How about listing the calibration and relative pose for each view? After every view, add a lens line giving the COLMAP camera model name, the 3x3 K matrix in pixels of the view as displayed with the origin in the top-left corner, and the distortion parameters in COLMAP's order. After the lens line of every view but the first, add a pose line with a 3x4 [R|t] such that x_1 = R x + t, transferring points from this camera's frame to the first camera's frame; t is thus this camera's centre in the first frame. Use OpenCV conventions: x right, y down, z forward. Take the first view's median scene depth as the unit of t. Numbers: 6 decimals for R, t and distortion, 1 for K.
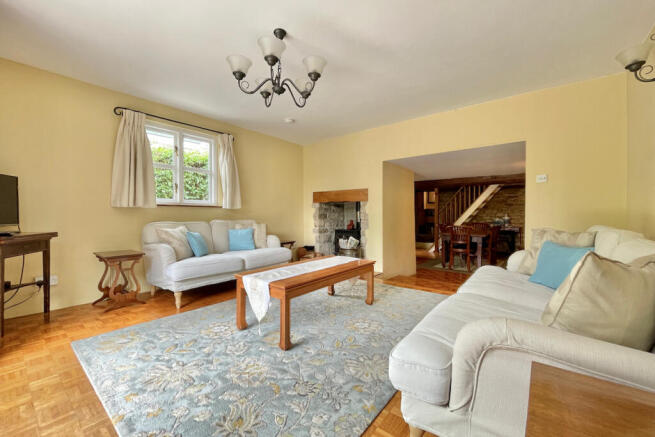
lens RADIAL K [[264.5, 0, 327.9], [0, 264.5, 217.6], [0, 0, 1]] dist [-0.000376, -0.000058]
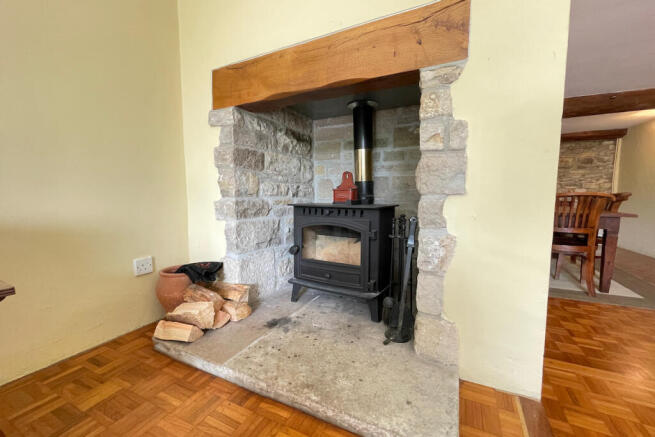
lens RADIAL K [[264.5, 0, 325.7], [0, 264.5, 220.2], [0, 0, 1]] dist [-0.000376, -0.000058]
pose [[0.978537, -0.020057, 0.205094, 0.000991], [0.002097, 0.996170, 0.087415, 0.036686], [-0.206062, -0.085108, 0.974831, 0.693811]]
